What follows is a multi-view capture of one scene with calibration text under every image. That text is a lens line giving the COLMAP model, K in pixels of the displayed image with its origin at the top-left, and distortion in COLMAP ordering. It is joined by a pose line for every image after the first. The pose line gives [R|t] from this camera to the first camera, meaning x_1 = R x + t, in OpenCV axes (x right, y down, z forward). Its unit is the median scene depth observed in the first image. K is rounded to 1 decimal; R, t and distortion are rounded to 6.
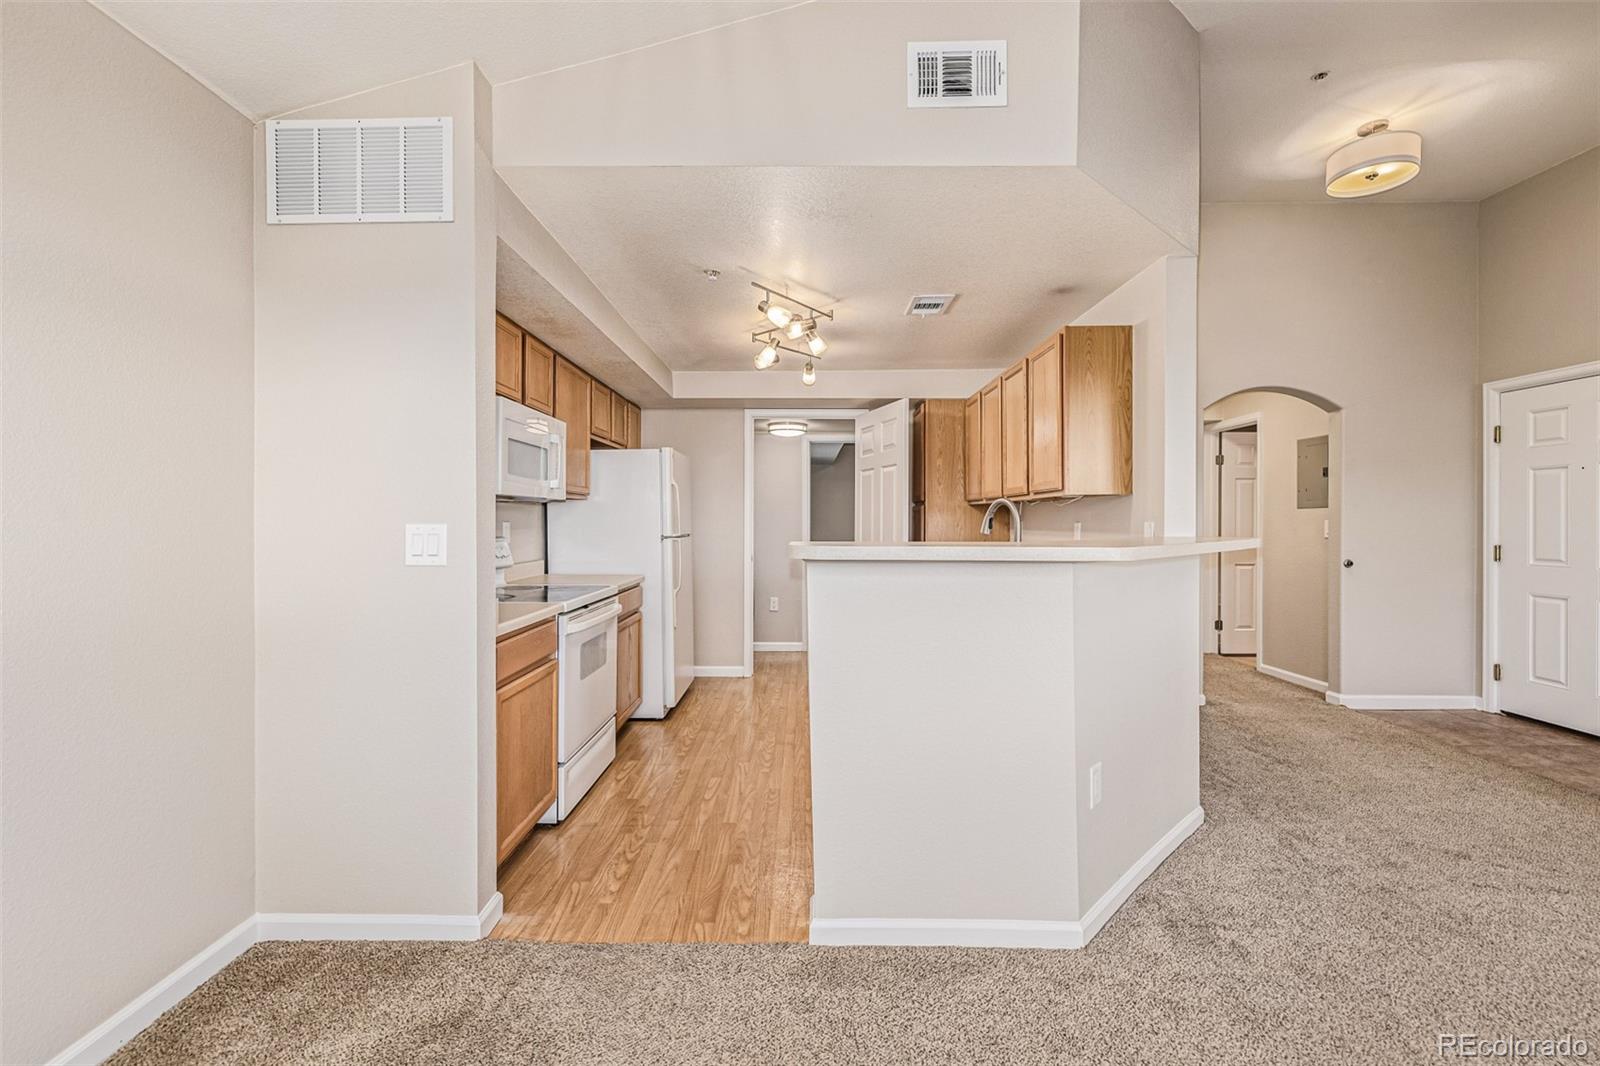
lens RADIAL K [[678.9, 0, 790.2], [0, 678.9, 524.8], [0, 0, 1]] dist [-0.000728, 0.000493]
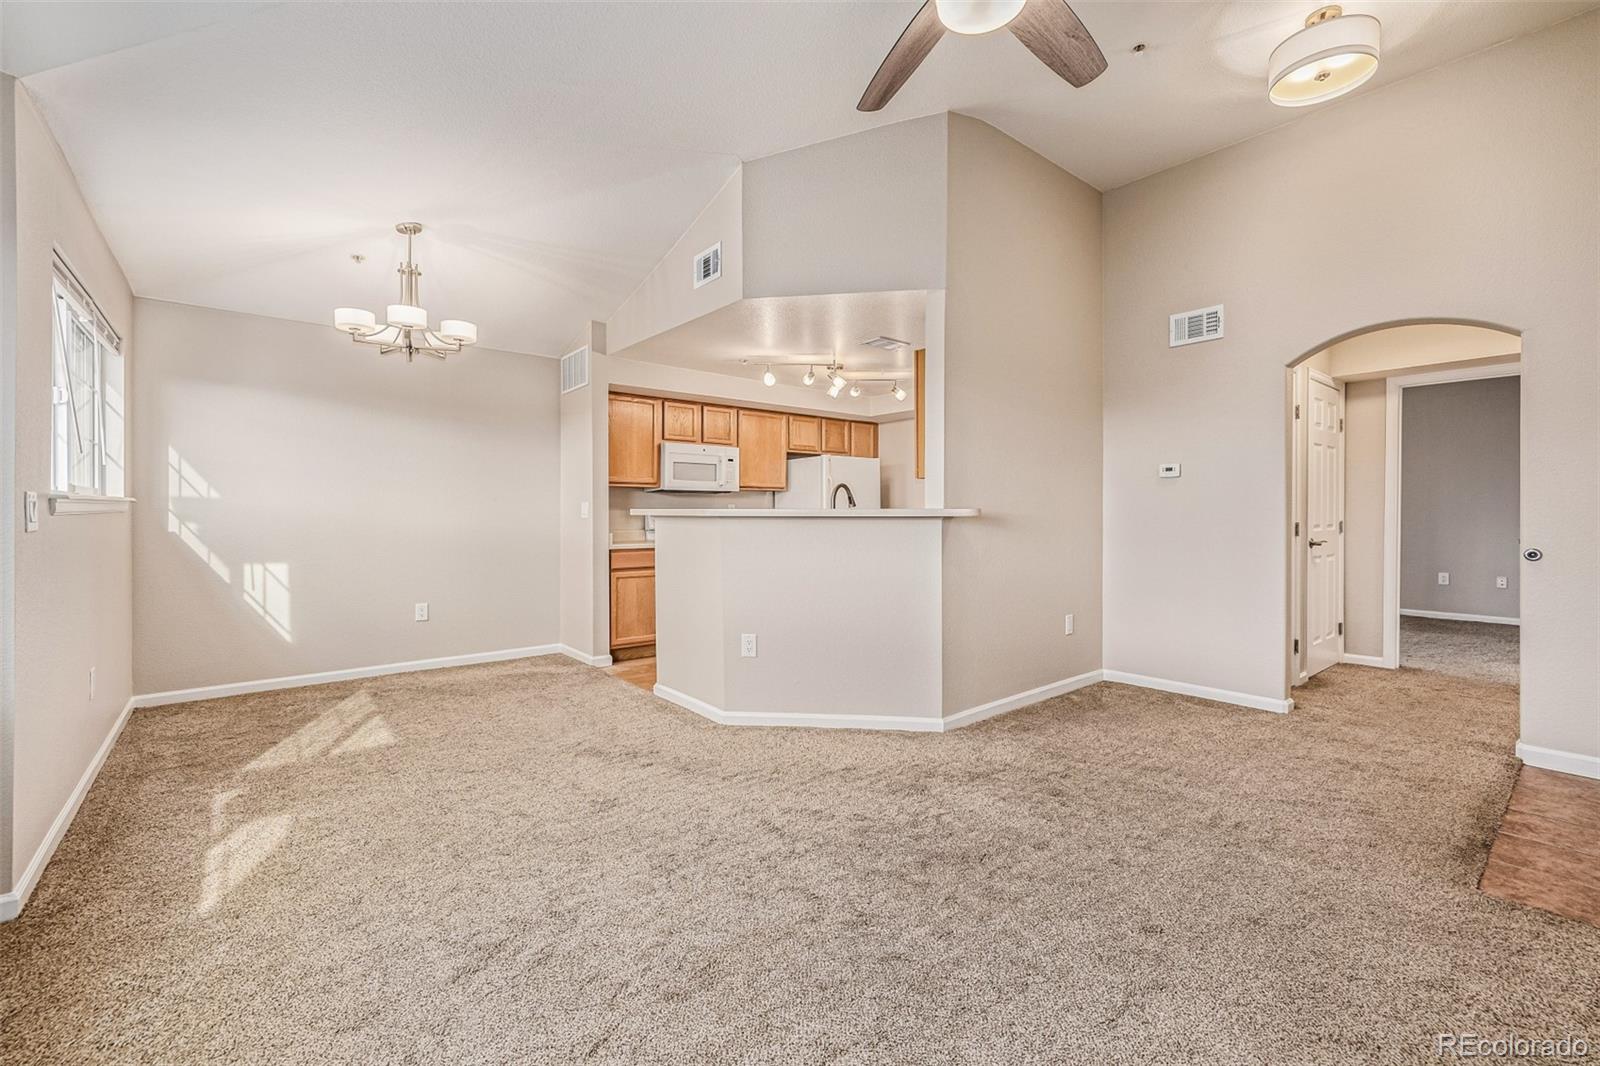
lens RADIAL K [[678.9, 0, 785.9], [0, 678.9, 515.6], [0, 0, 1]] dist [-0.000728, 0.000493]
pose [[0.636807, 0.002901, -0.771018, 1.123584], [-0.004505, 0.999990, 0.000042, 0.026483], [0.771010, 0.003447, 0.636813, -0.033099]]
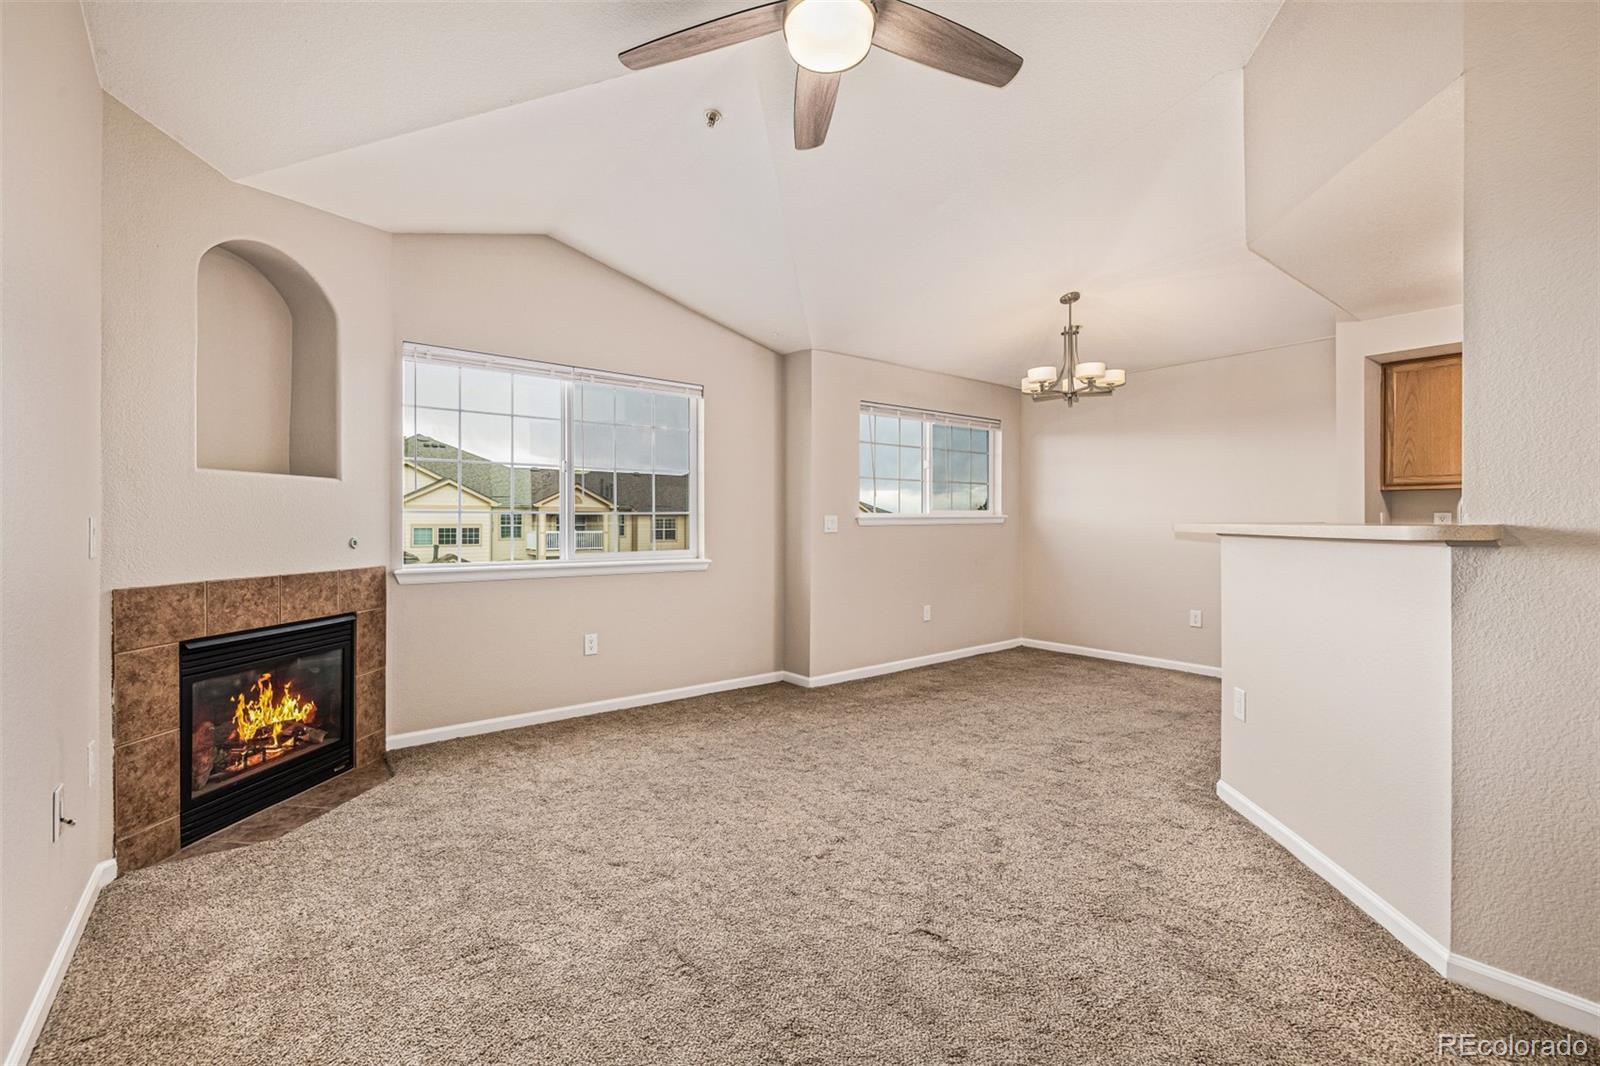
lens RADIAL K [[678.9, 0, 792.0], [0, 678.9, 516.6], [0, 0, 1]] dist [-0.000728, 0.000493]
pose [[-0.779847, -0.003622, -0.625960, 1.185132], [-0.004057, 0.999992, -0.000732, 0.010835], [0.625957, 0.001968, -0.779855, 0.894881]]
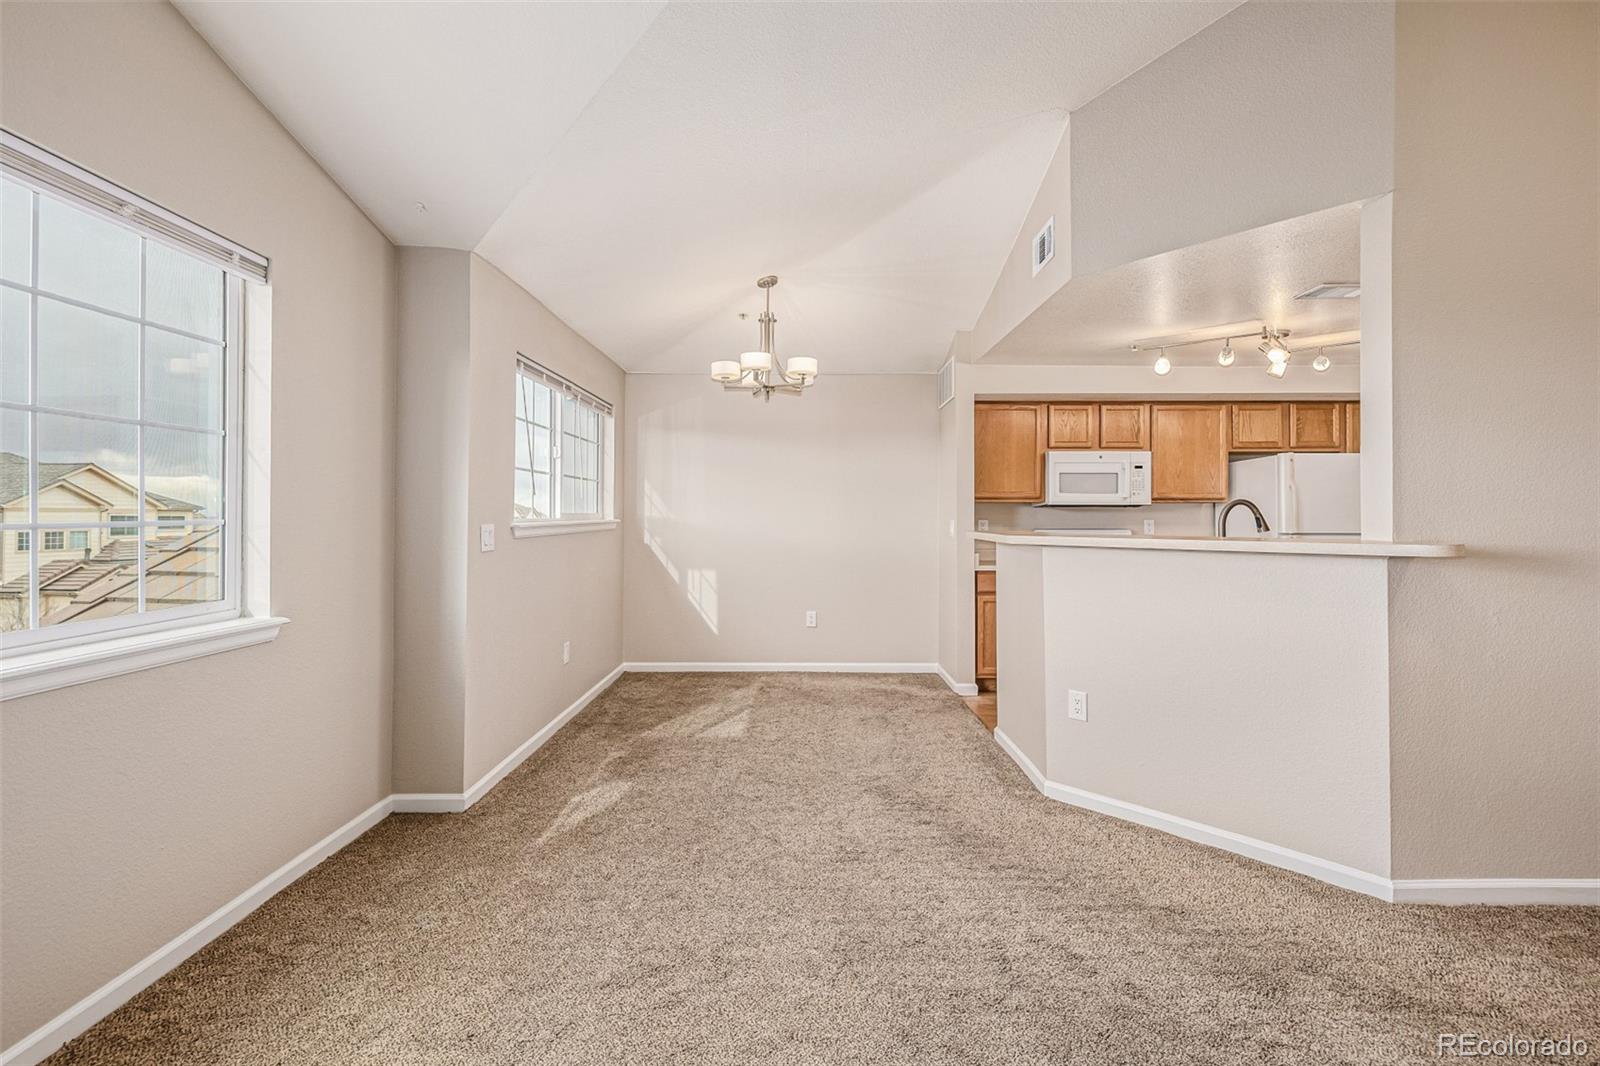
lens RADIAL K [[678.9, 0, 789.2], [0, 678.9, 513.0], [0, 0, 1]] dist [-0.000728, 0.000493]
pose [[-0.002643, -0.006570, -0.999975, 1.126235], [-0.006804, 0.999955, -0.006552, -0.004437], [0.999973, 0.006787, -0.002687, 0.236691]]
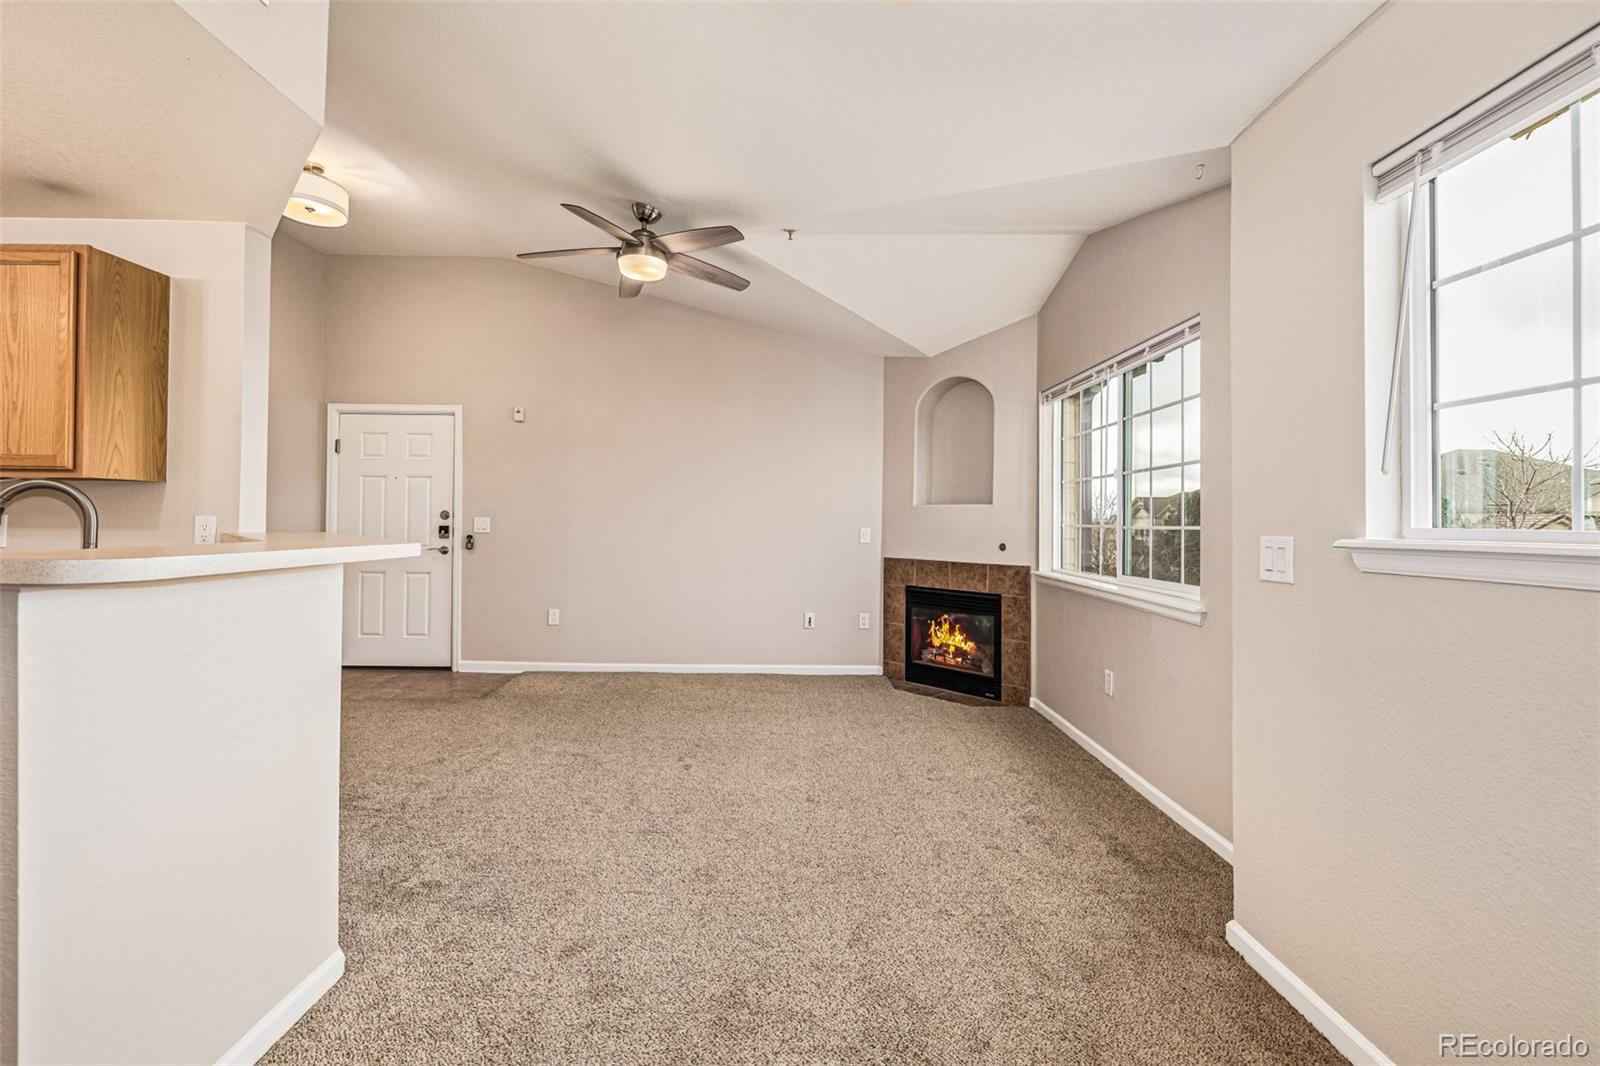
lens RADIAL K [[678.9, 0, 801.1], [0, 678.9, 511.9], [0, 0, 1]] dist [-0.000728, 0.000493]
pose [[-0.032850, 0.011510, 0.999394, -0.302590], [-0.006268, 0.999912, -0.011722, -0.003487], [-0.999441, -0.006649, -0.032774, 0.229399]]
